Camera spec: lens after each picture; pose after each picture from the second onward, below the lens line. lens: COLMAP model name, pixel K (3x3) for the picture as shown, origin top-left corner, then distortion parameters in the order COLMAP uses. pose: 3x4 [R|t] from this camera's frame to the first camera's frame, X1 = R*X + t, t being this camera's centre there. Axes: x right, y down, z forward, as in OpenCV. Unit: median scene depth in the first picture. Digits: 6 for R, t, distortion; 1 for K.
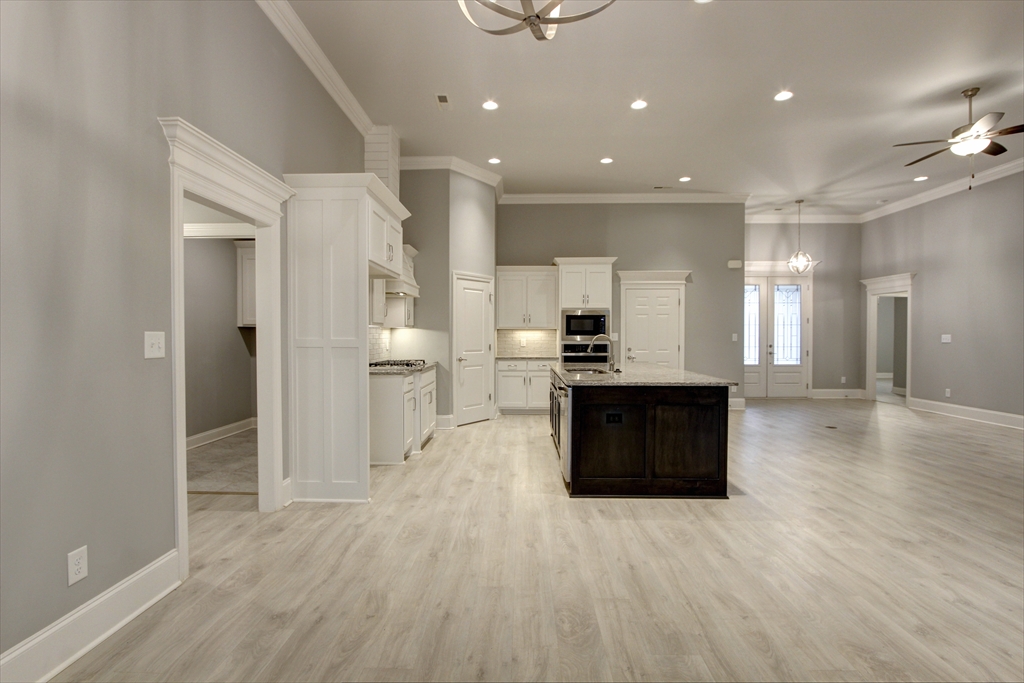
lens RADIAL K [[476.8, 0, 512.0], [0, 476.8, 341.5], [0, 0, 1]] dist [-0.049930, 0.024549]
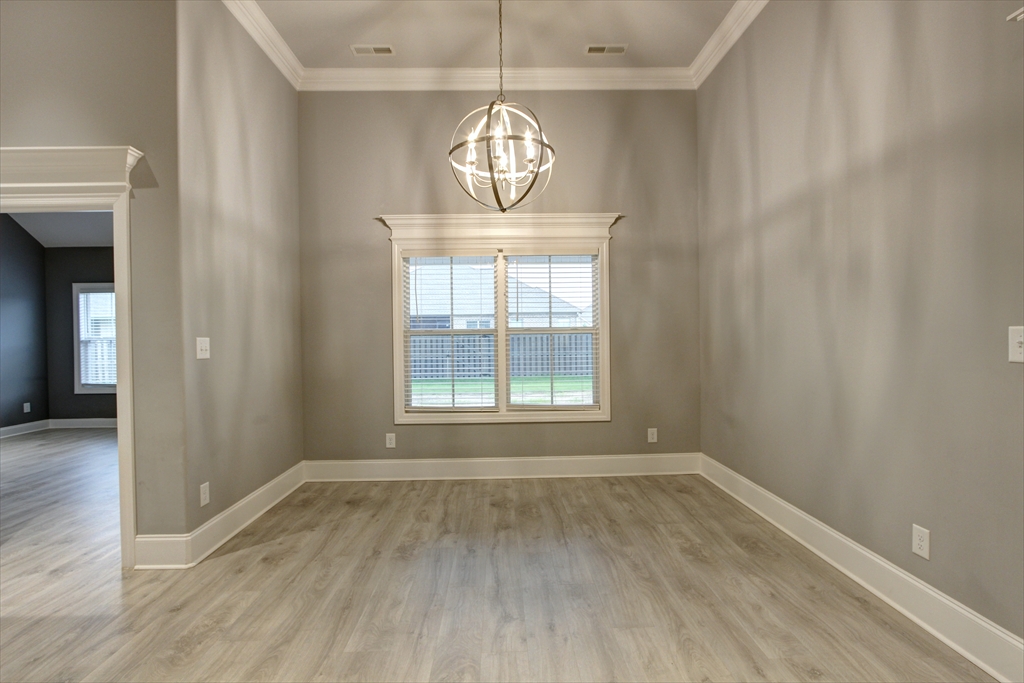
lens RADIAL K [[489.1, 0, 513.2], [0, 489.1, 339.4], [0, 0, 1]] dist [-0.008293, 0.000861]
pose [[-0.998776, 0.013069, -0.047710, 0.042769], [0.011992, 0.999669, 0.022781, -0.018857], [0.047992, 0.022181, -0.998601, 1.202518]]
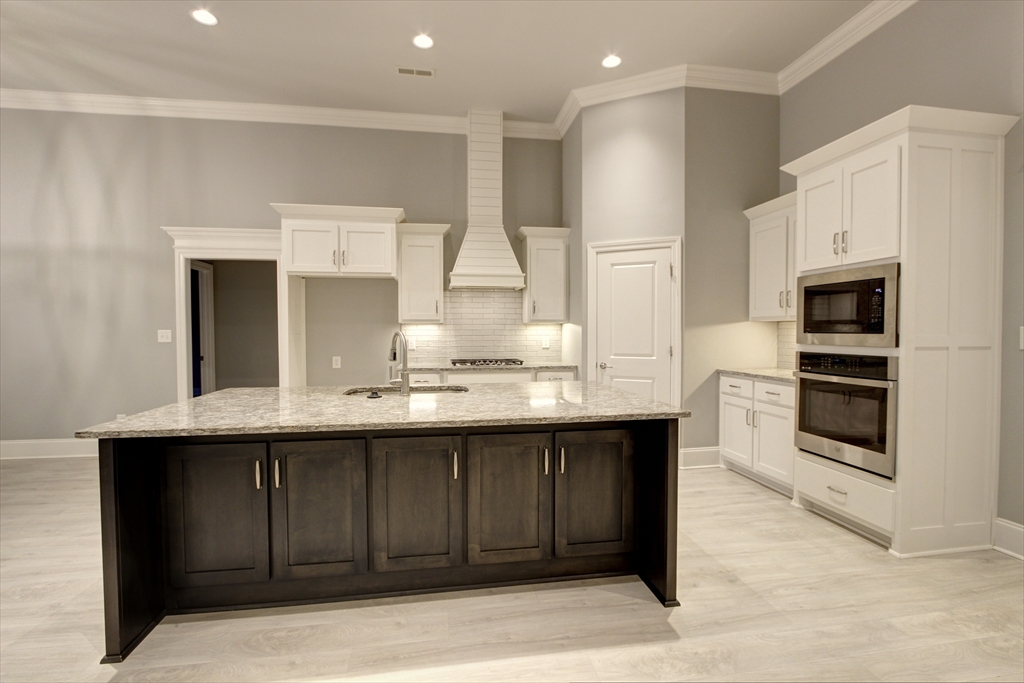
lens RADIAL K [[474.2, 0, 512.0], [0, 474.2, 341.5], [0, 0, 1]] dist [-0.002345, 0.000428]
pose [[0.183978, 0.021509, -0.982695, 1.167988], [-0.013592, 0.999721, 0.019337, -0.022219], [0.982836, 0.009799, 0.184219, 1.517500]]
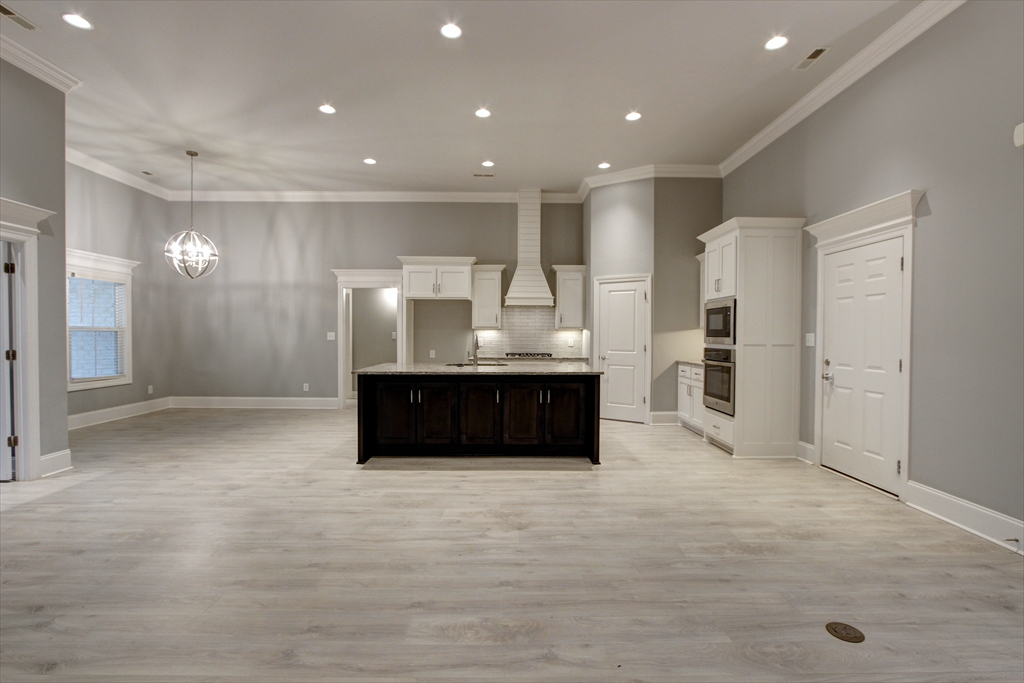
lens RADIAL K [[477.8, 0, 518.2], [0, 477.8, 341.9], [0, 0, 1]] dist [0.002343, -0.000510]
pose [[0.047203, 0.016363, -0.998751, 2.006641], [-0.020166, 0.999678, 0.015425, -0.023311], [0.998682, 0.019412, 0.047518, 1.557874]]
